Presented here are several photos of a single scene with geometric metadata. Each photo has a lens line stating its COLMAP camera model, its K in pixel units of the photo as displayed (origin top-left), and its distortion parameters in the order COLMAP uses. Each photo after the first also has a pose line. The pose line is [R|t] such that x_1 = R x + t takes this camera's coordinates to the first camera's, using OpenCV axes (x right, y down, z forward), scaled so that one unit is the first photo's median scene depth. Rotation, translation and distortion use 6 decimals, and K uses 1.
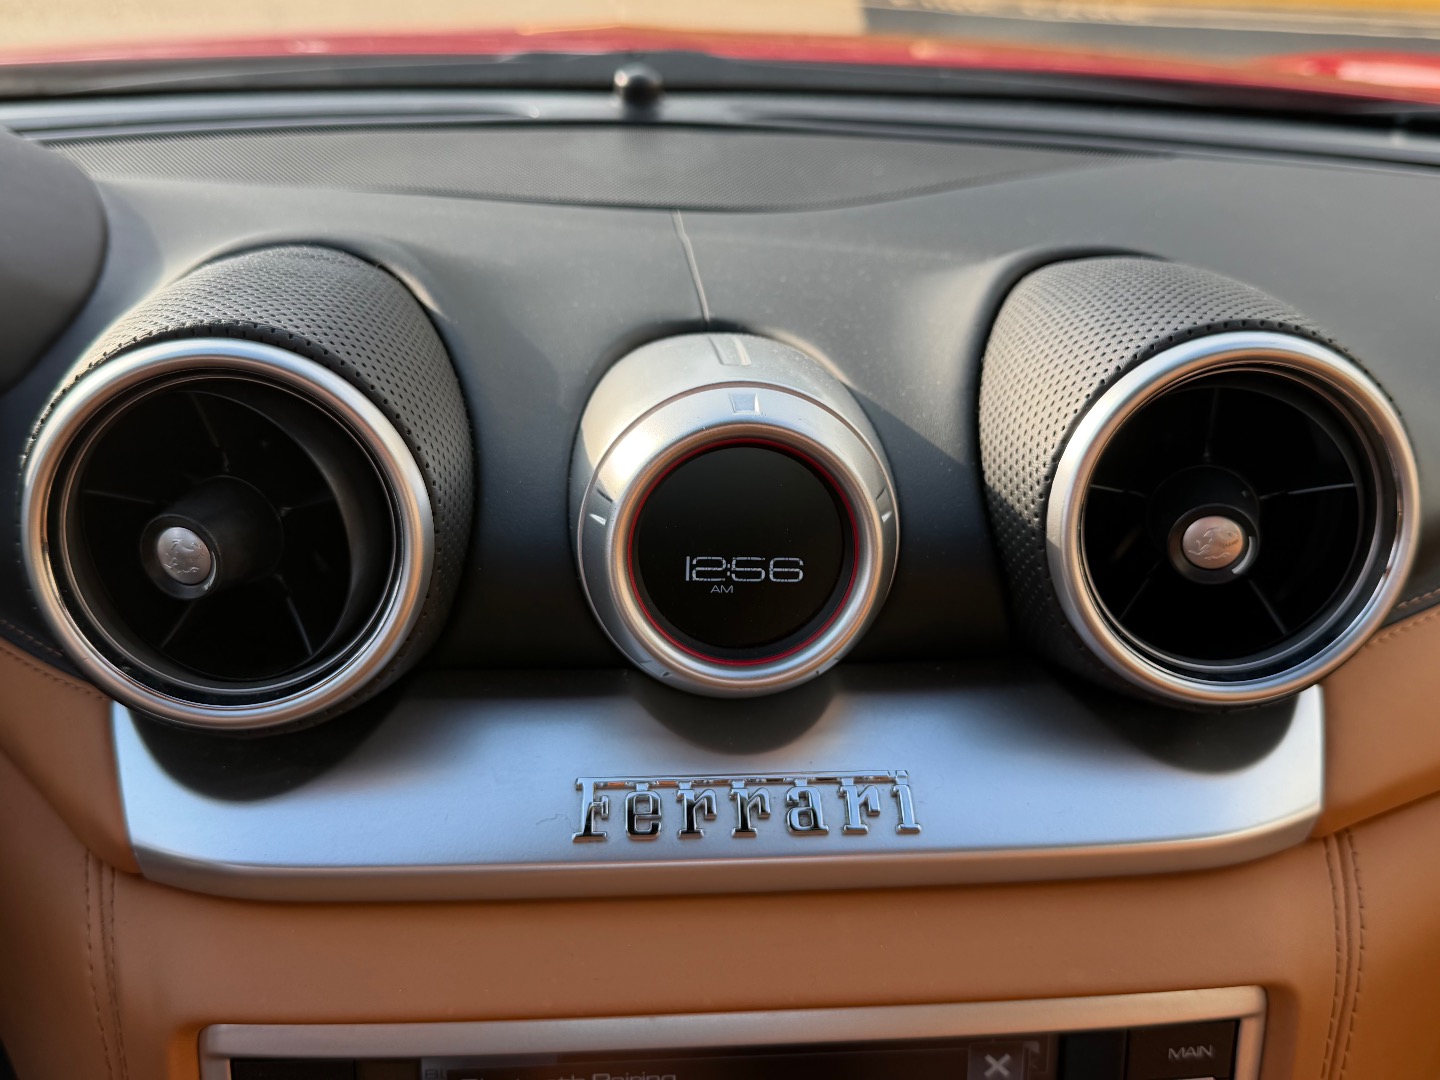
lens RADIAL K [[1399.8, 0, 712.1], [0, 1399.8, 540.1], [0, 0, 1]] dist [0.197361, -0.461362]
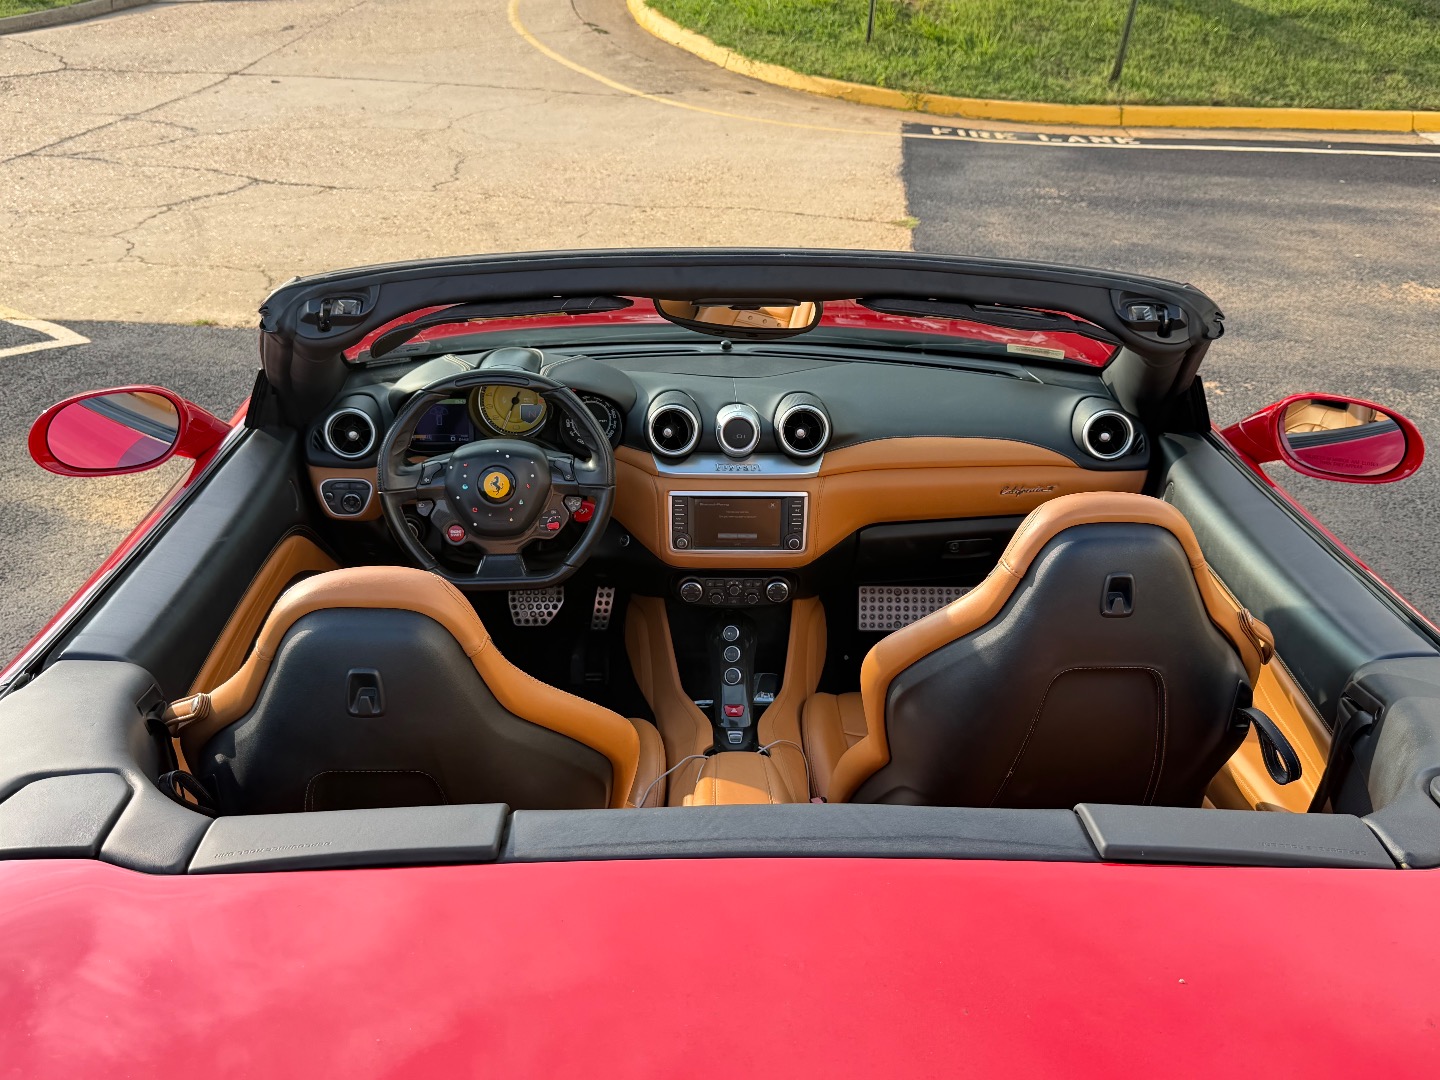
lens RADIAL K [[1415.0, 0, 735.8], [0, 1415.0, 551.3], [0, 0, 1]] dist [0.072095, -0.148115]
pose [[0.998999, 0.014531, -0.042309, 0.309451], [-0.016081, 0.999203, -0.036528, 0.839477], [0.041745, 0.037171, 0.998437, -5.994559]]
